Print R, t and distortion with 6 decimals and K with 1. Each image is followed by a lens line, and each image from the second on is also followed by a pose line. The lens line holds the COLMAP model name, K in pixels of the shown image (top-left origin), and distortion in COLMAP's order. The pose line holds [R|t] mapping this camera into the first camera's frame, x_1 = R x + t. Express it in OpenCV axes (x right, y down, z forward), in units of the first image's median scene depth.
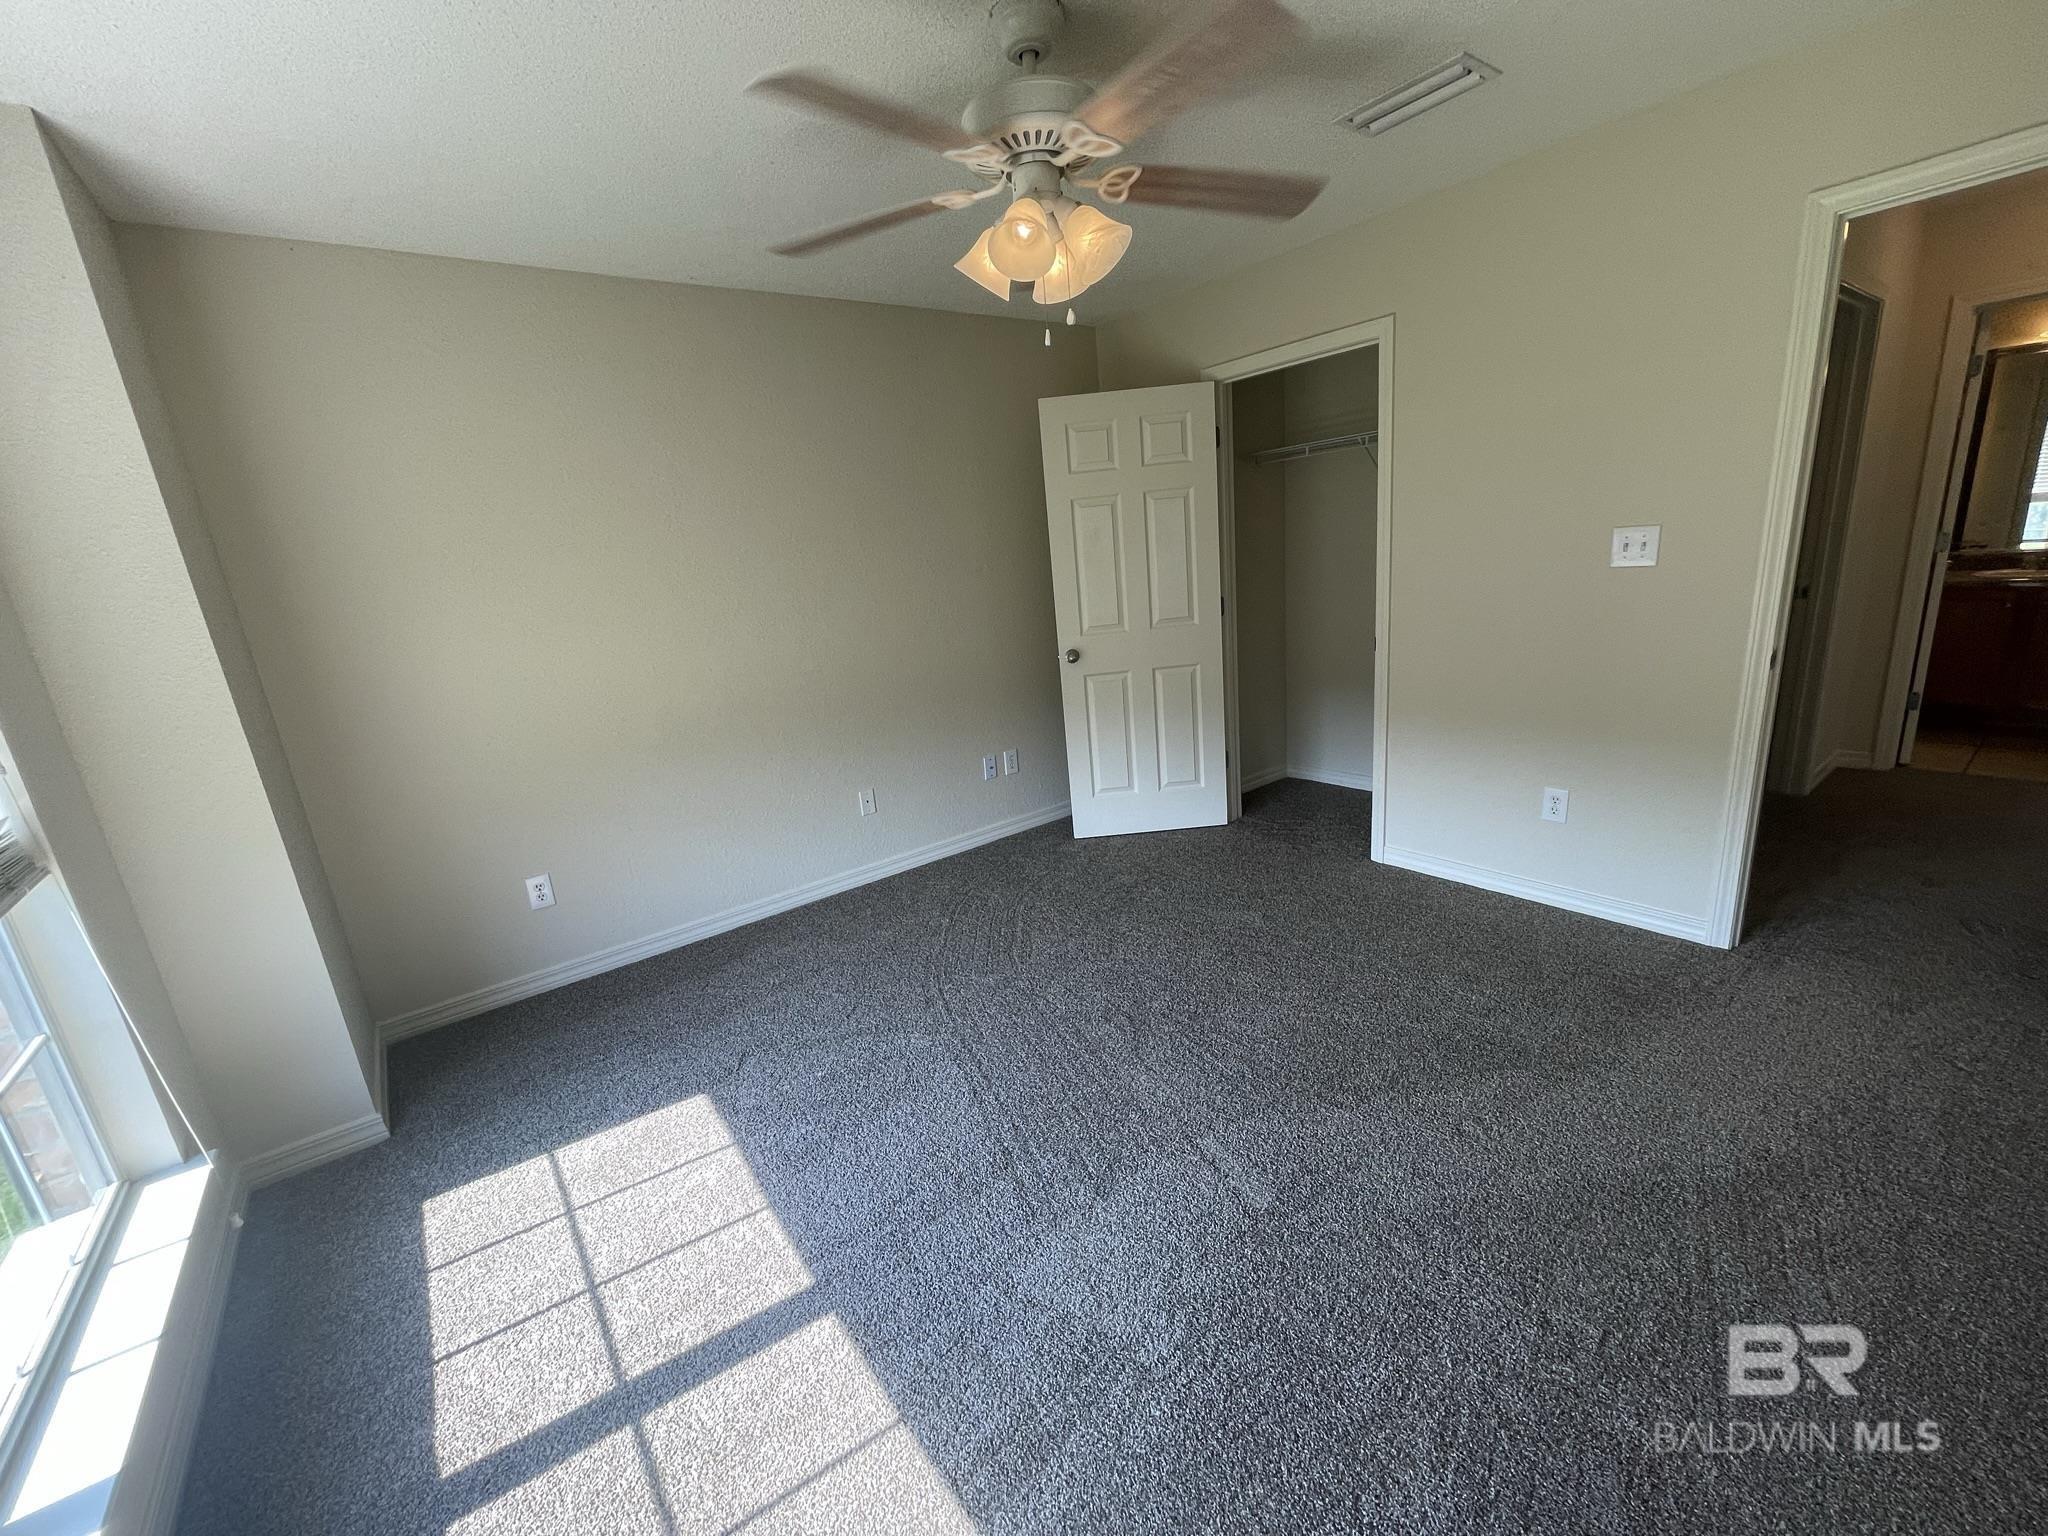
lens RADIAL K [[824.5, 0, 1023.9], [0, 824.5, 768.6], [0, 0, 1]] dist [-0.000752, 0.001019]
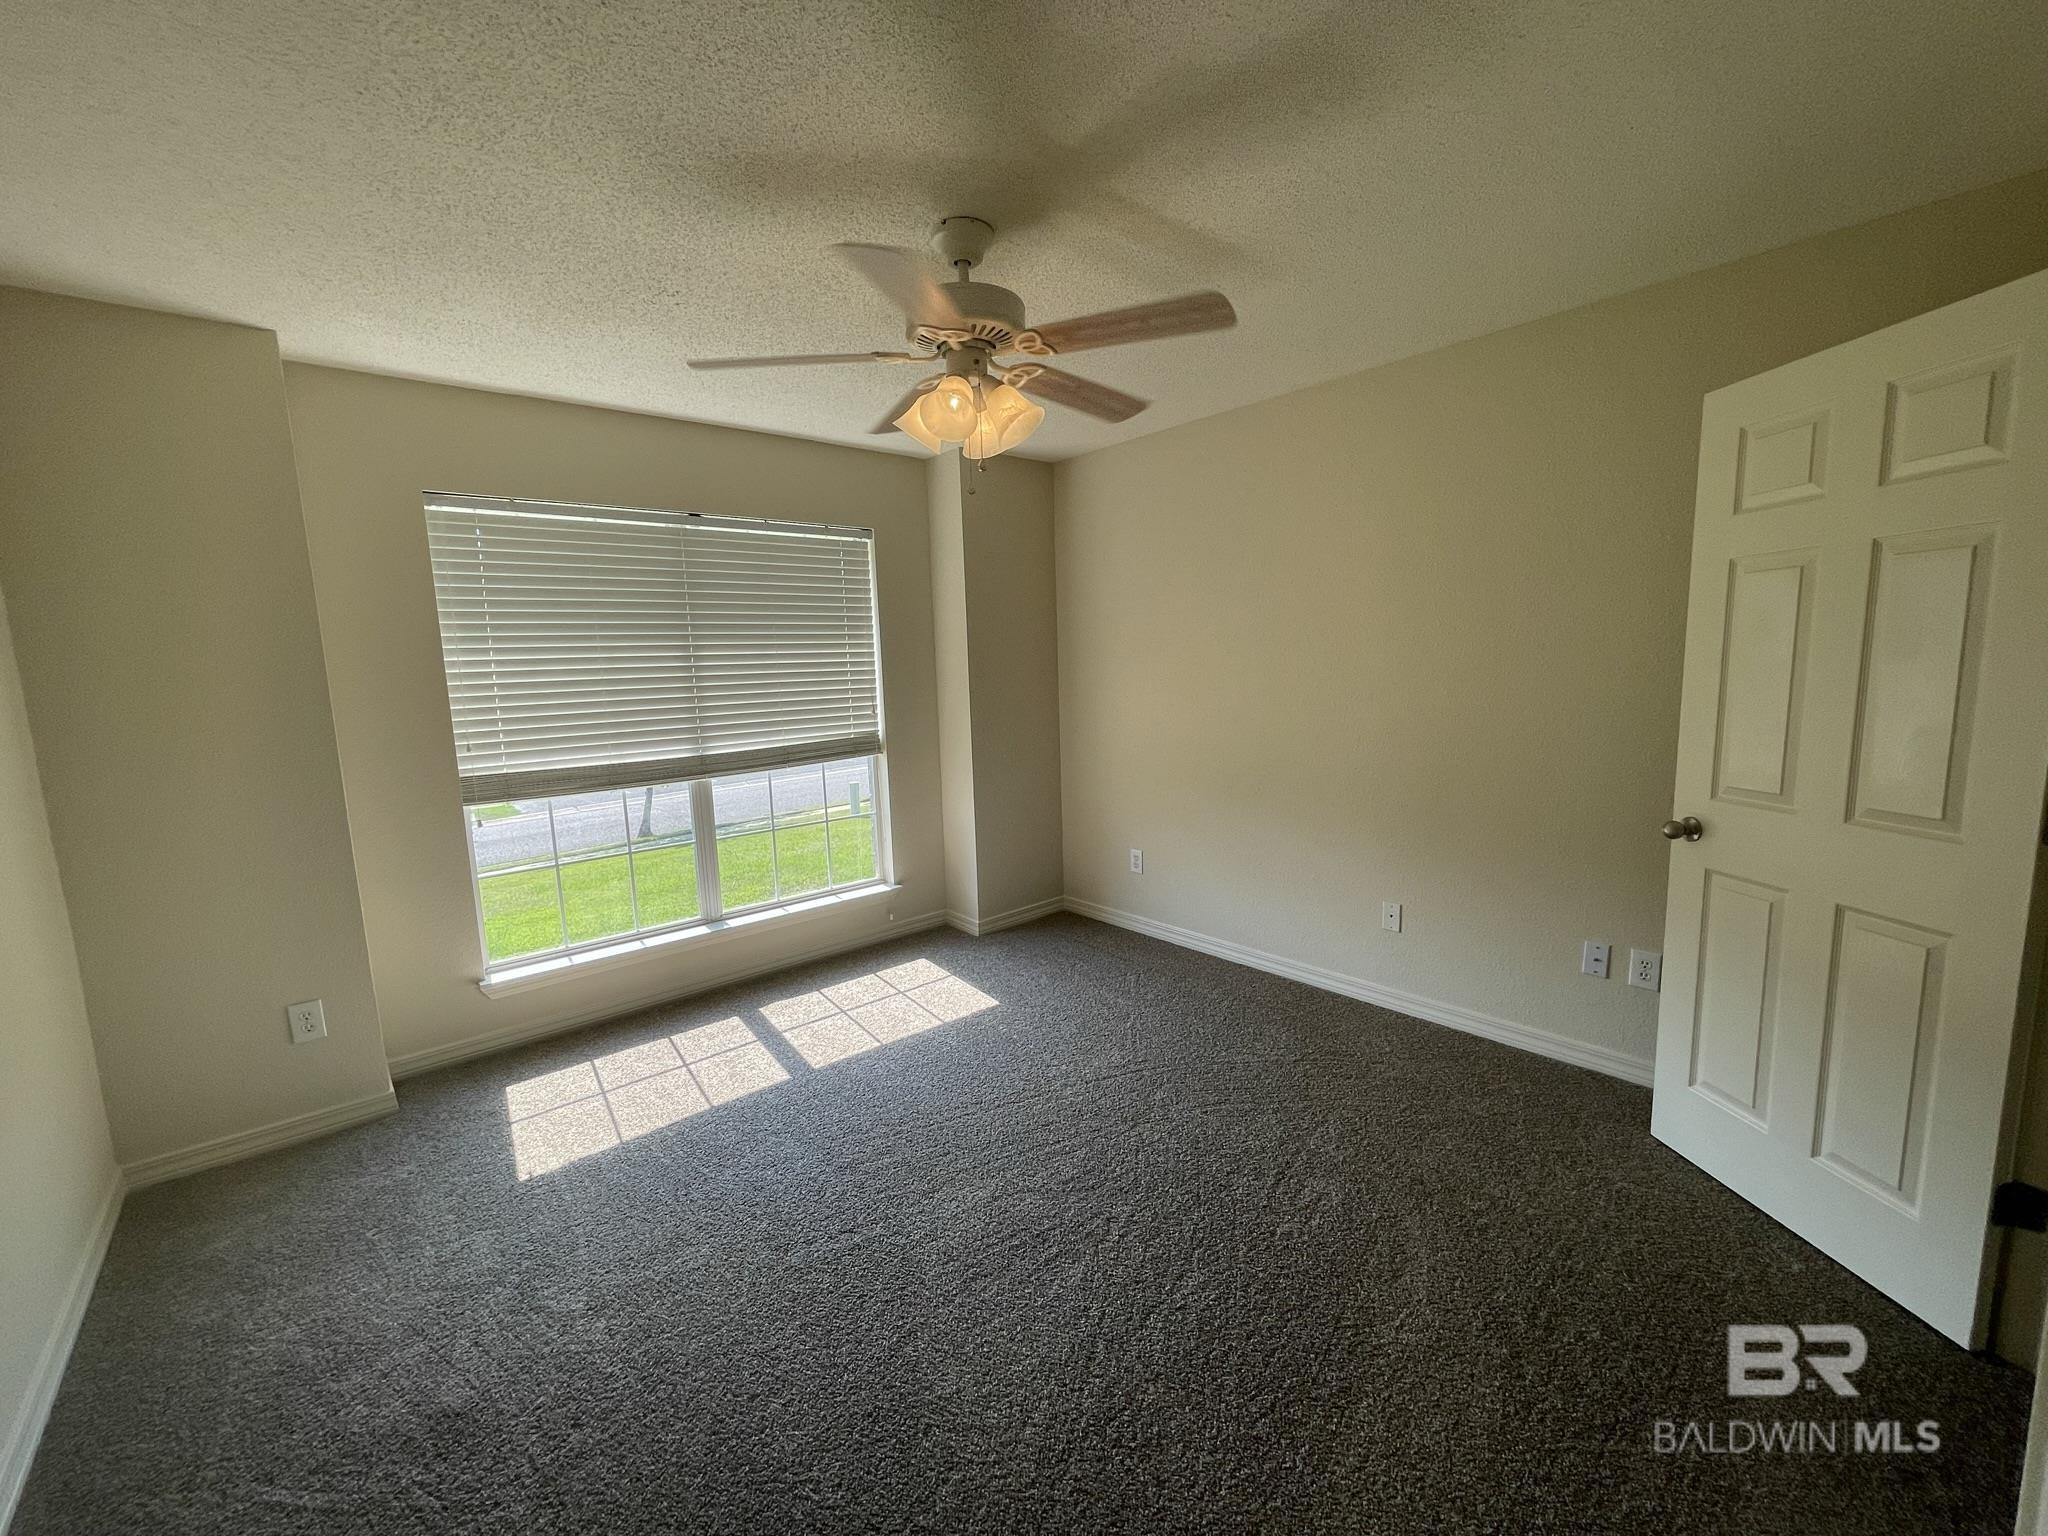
lens RADIAL K [[824.5, 0, 1024.2], [0, 824.5, 767.7], [0, 0, 1]] dist [-0.000752, 0.001019]
pose [[0.068677, 0.215225, -0.974147, 0.946626], [-0.238607, 0.951656, 0.193435, -0.292740], [0.968685, 0.219153, 0.116712, 0.784925]]
